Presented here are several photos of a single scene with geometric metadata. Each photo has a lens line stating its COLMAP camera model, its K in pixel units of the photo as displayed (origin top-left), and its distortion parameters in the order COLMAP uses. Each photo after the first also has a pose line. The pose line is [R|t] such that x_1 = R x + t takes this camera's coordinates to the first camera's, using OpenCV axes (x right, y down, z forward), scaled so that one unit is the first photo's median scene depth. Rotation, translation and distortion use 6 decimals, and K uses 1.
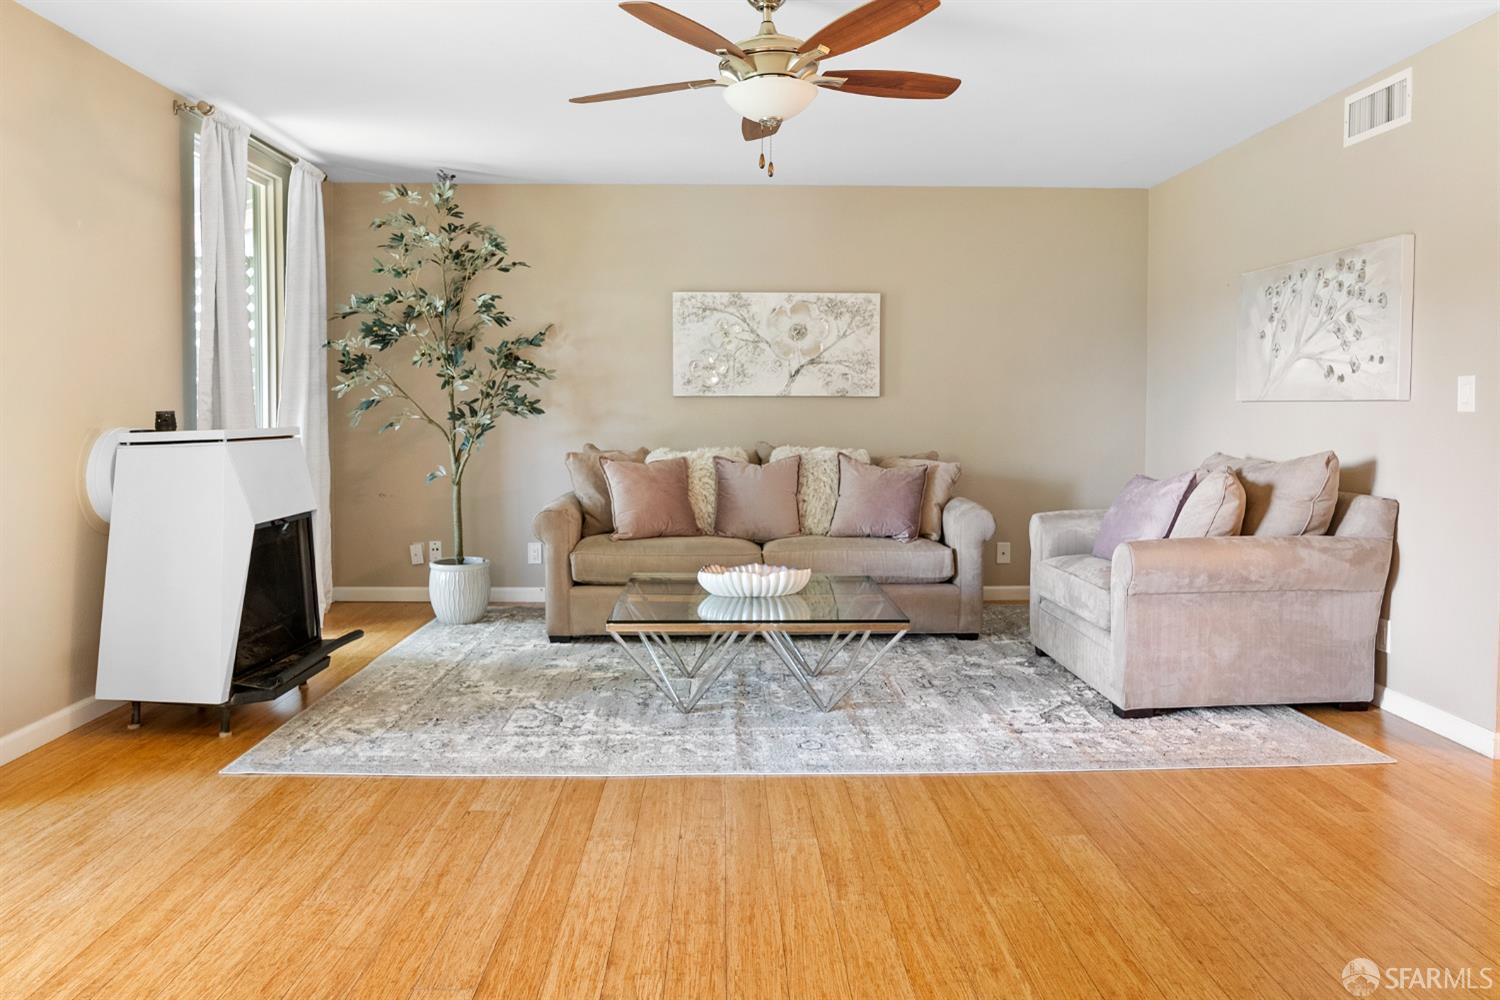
lens RADIAL K [[1045.8, 0, 752.0], [0, 1045.8, 438.6], [0, 0, 1]] dist [-0.014414, 0.000416]
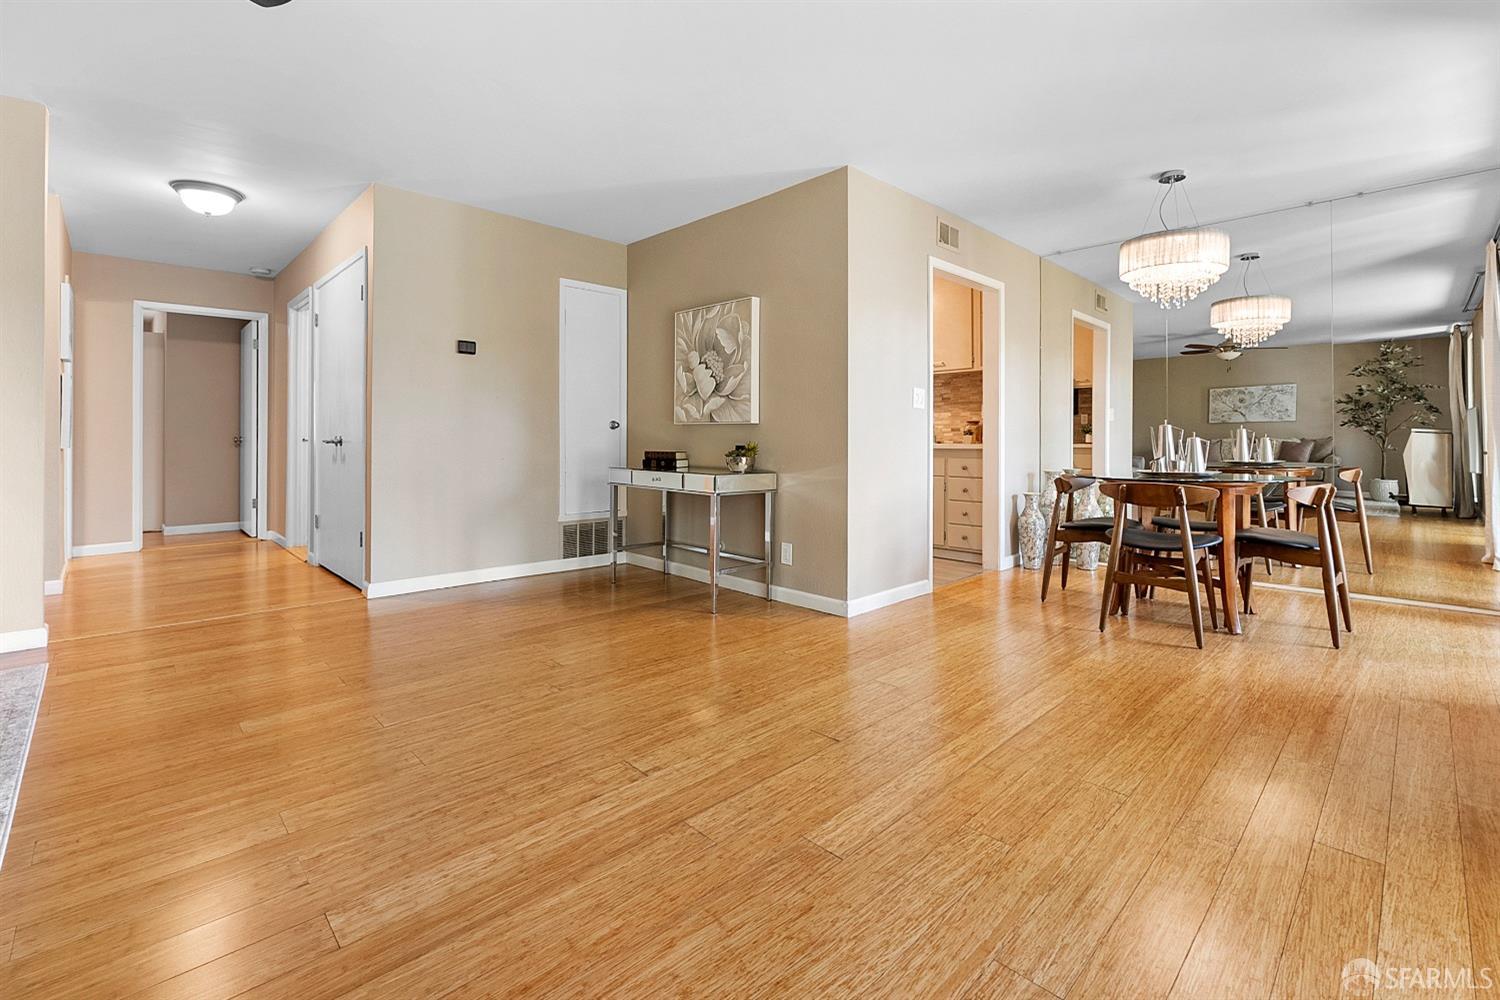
lens RADIAL K [[668.5, 0, 749.7], [0, 668.5, 441.2], [0, 0, 1]] dist [-0.004512, -0.000399]
pose [[-0.682260, -0.002910, 0.731104, -0.400466], [0.018514, 0.999603, 0.021256, 0.025614], [-0.730875, 0.028037, -0.681935, 0.654360]]
